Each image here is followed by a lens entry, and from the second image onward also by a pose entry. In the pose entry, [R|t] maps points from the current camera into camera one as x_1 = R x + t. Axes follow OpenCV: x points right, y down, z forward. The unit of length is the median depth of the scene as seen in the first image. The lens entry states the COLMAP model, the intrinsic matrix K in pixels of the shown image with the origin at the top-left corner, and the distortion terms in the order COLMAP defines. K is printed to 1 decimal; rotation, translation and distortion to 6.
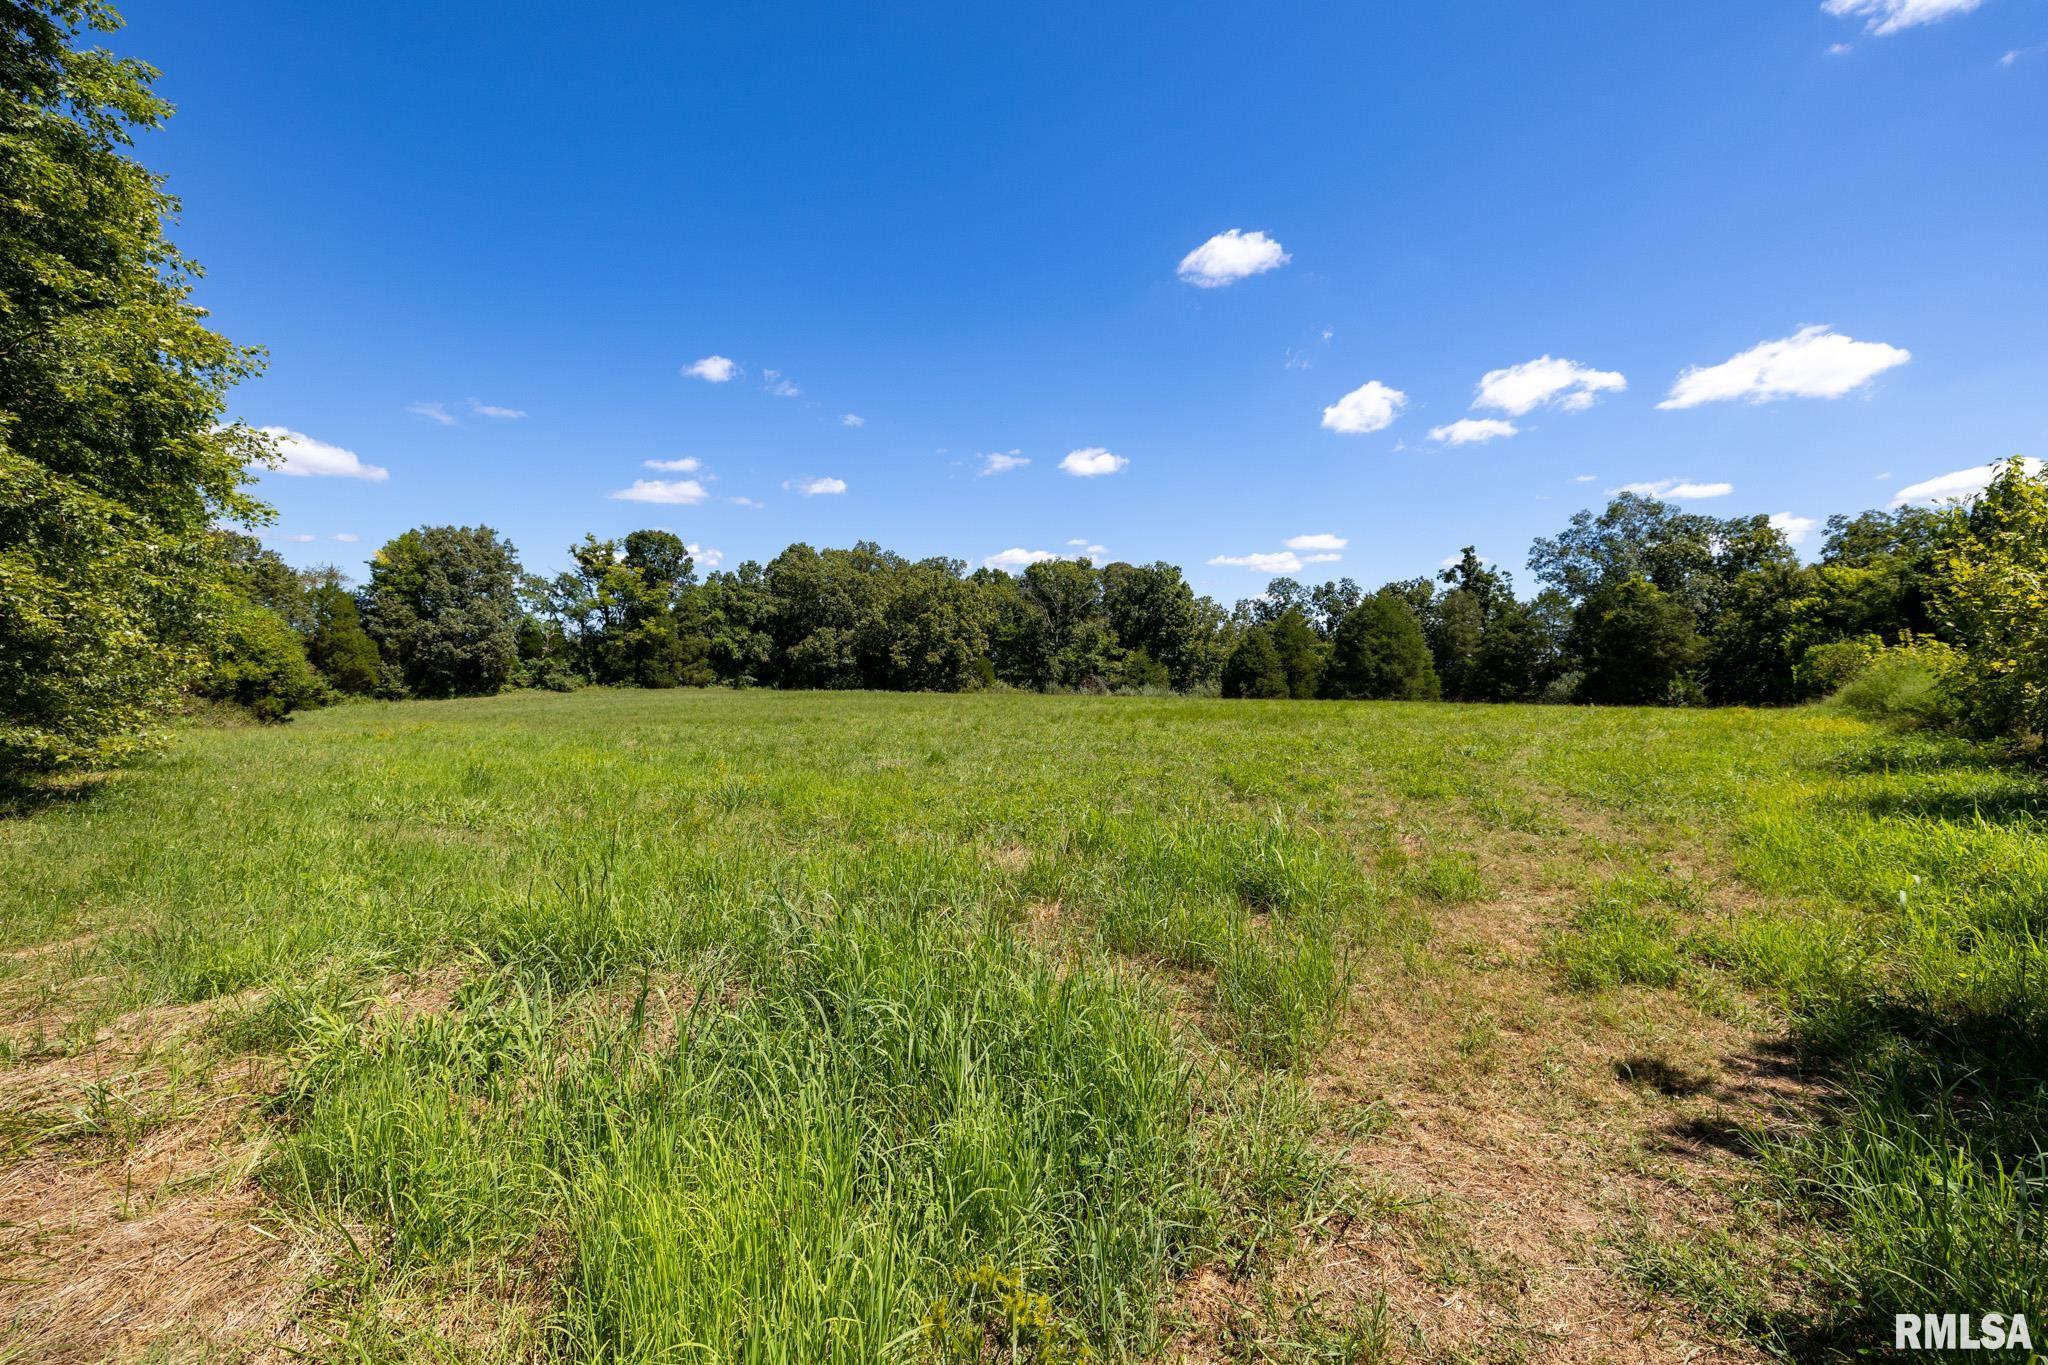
lens RADIAL K [[843.1, 0, 1026.3], [0, 843.1, 683.5], [0, 0, 1]] dist [0.001120, 0.000365]
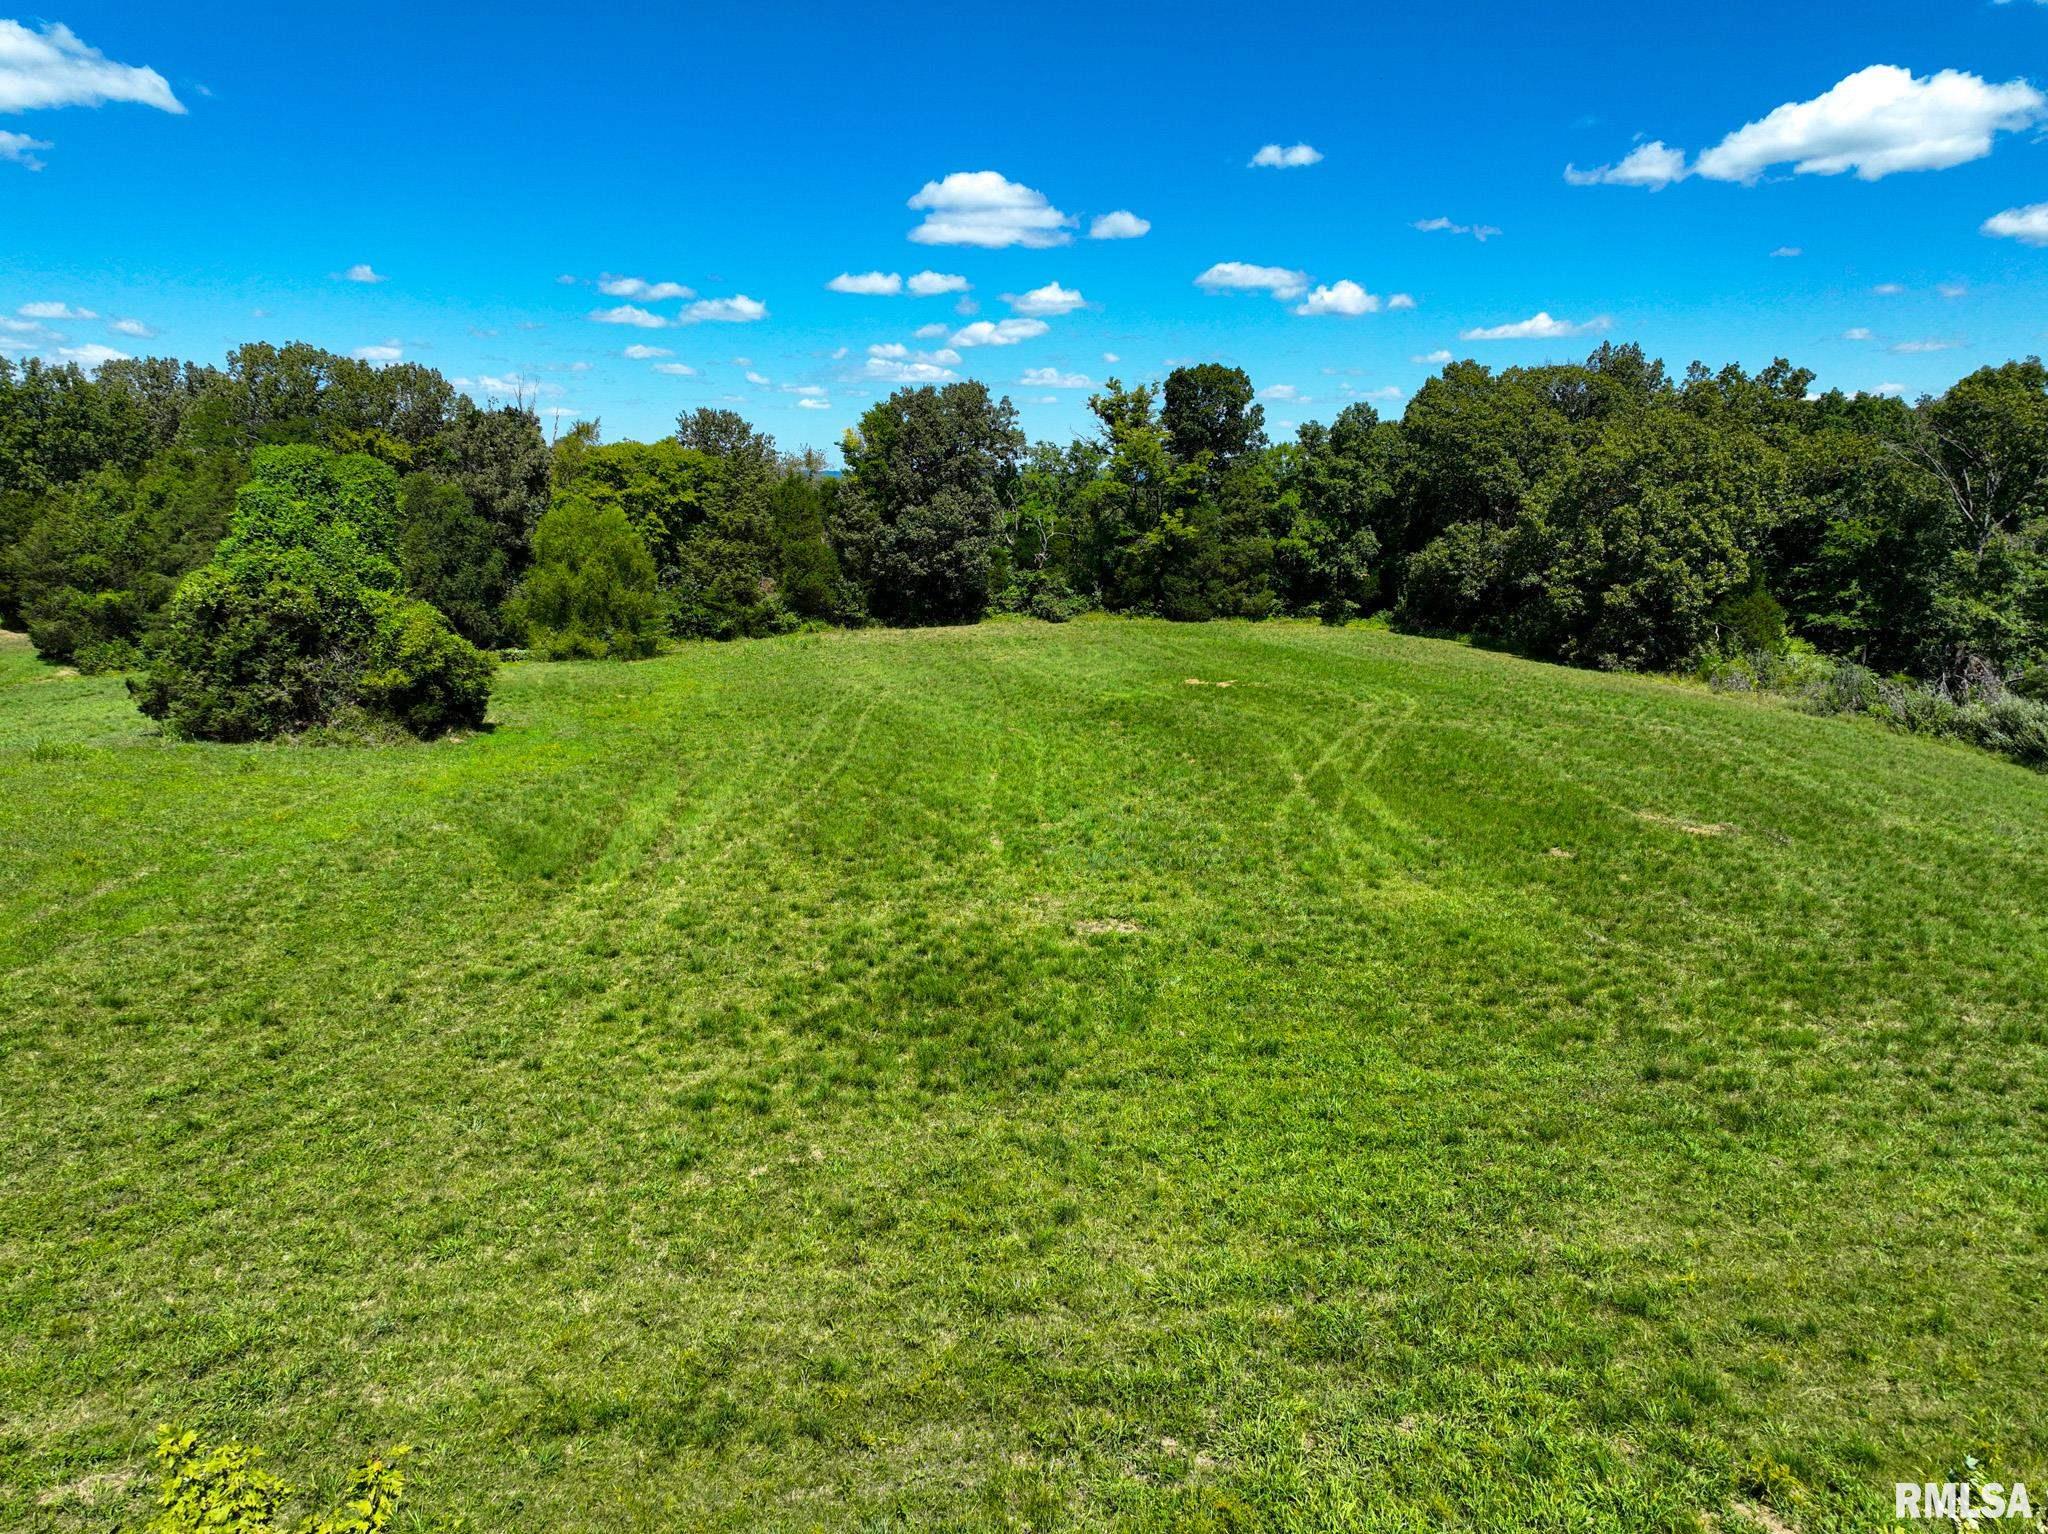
lens RADIAL K [[1428.2, 0, 1041.0], [0, 1428.2, 729.7], [0, 0, 1]] dist [0.013804, -0.003866]
pose [[0.744050, 0.118942, -0.657451, 0.213051], [-0.026232, 0.988468, 0.149140, -0.071885], [0.667609, -0.093722, 0.738590, 0.108276]]
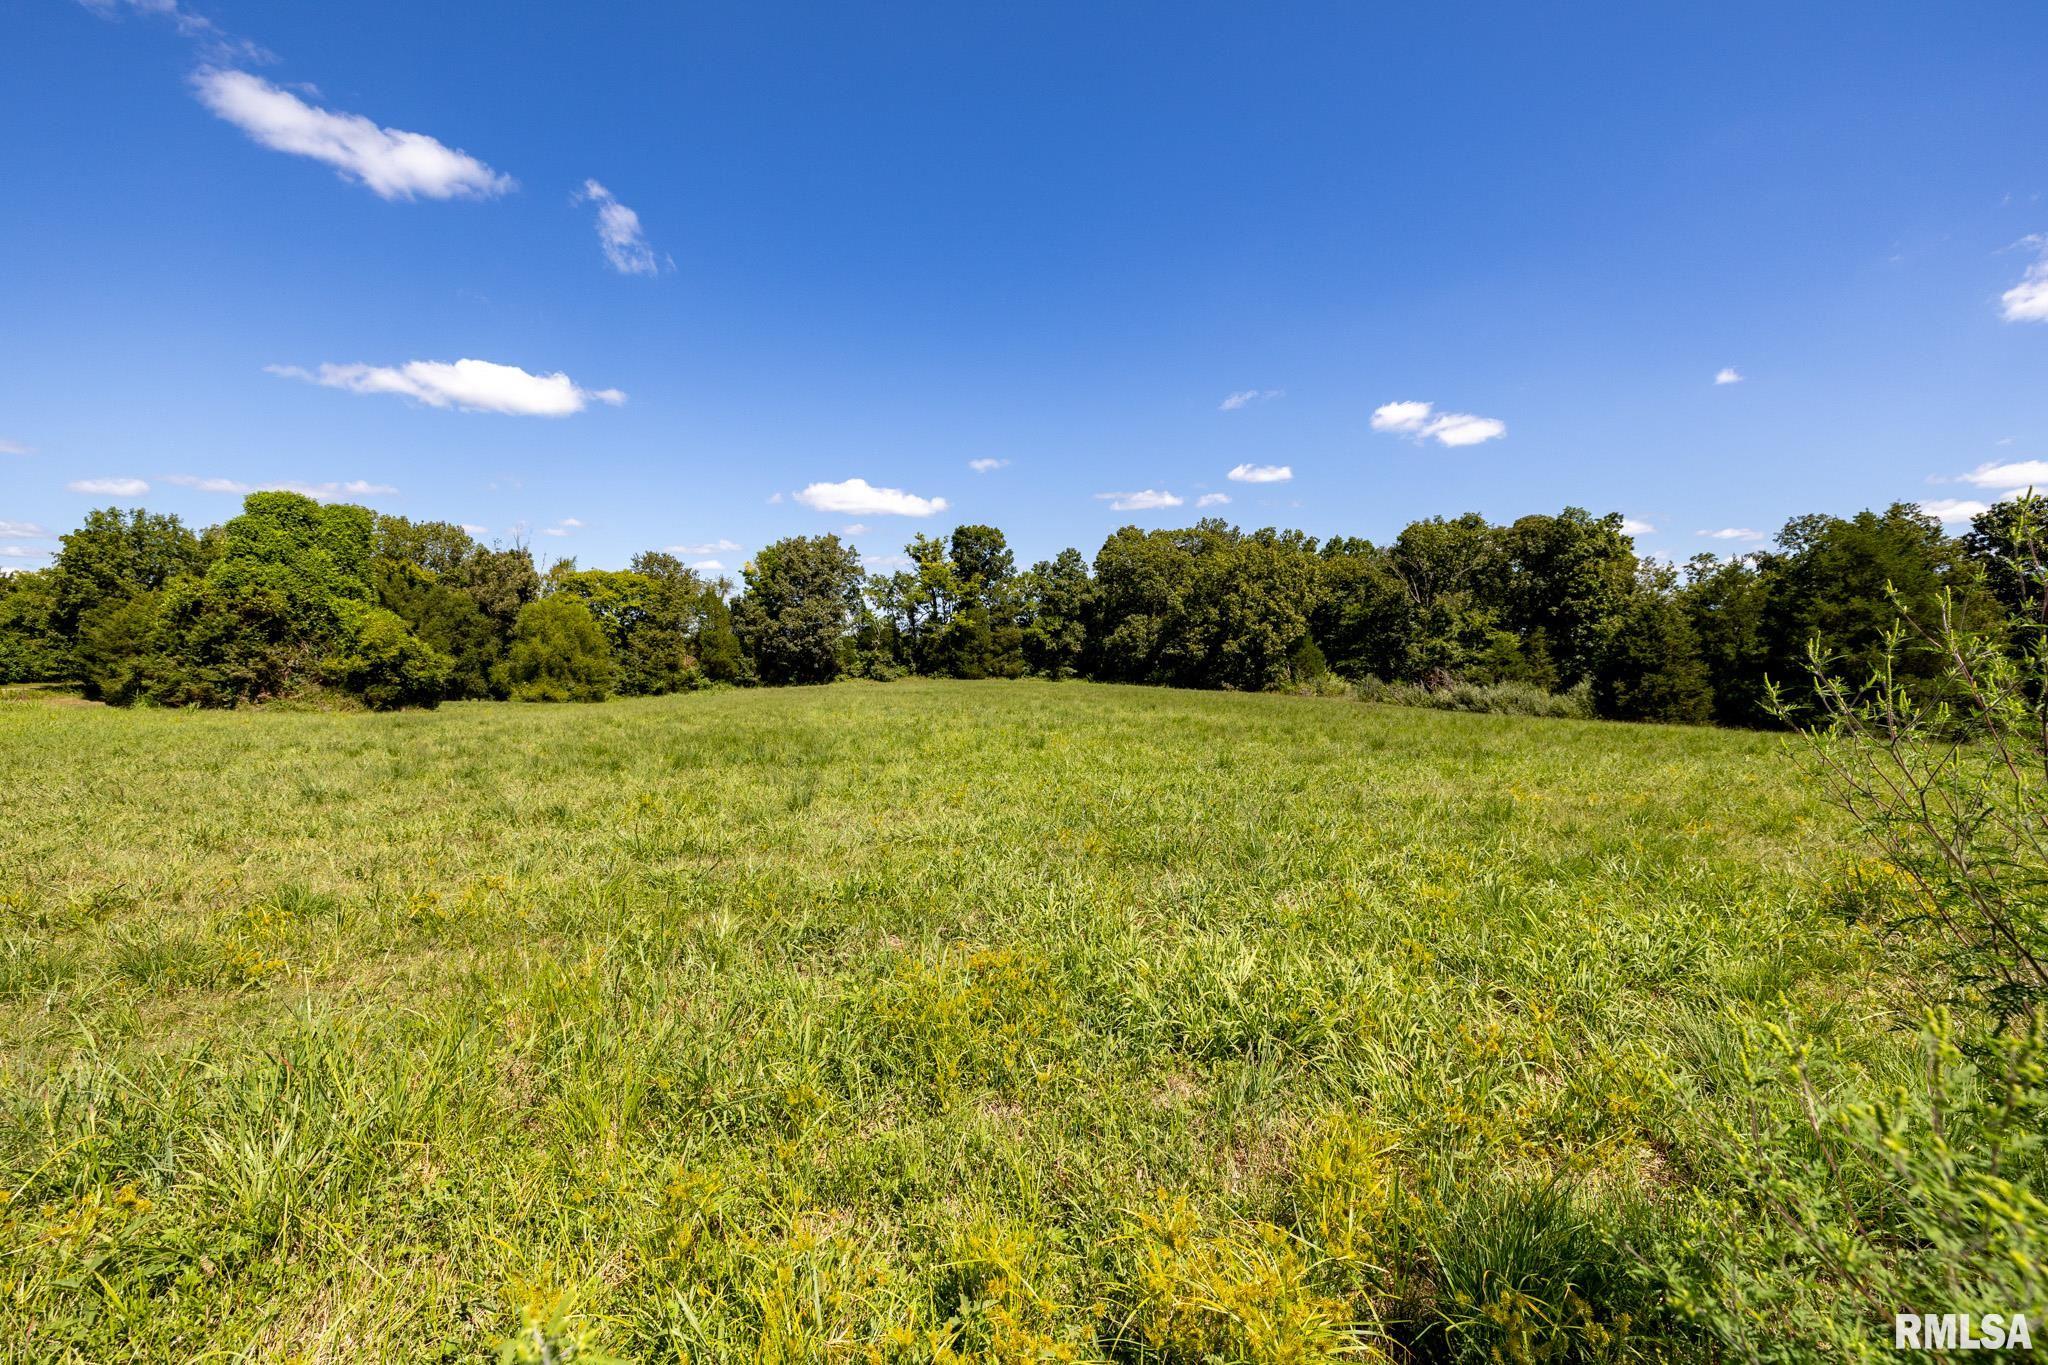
lens RADIAL K [[843.1, 0, 1025.1], [0, 843.1, 673.6], [0, 0, 1]] dist [0.001120, 0.000365]
pose [[0.844432, 0.007387, -0.535611, 0.168850], [-0.007381, 0.999970, 0.002153, -0.003872], [0.535611, 0.002135, 0.844462, 0.174021]]
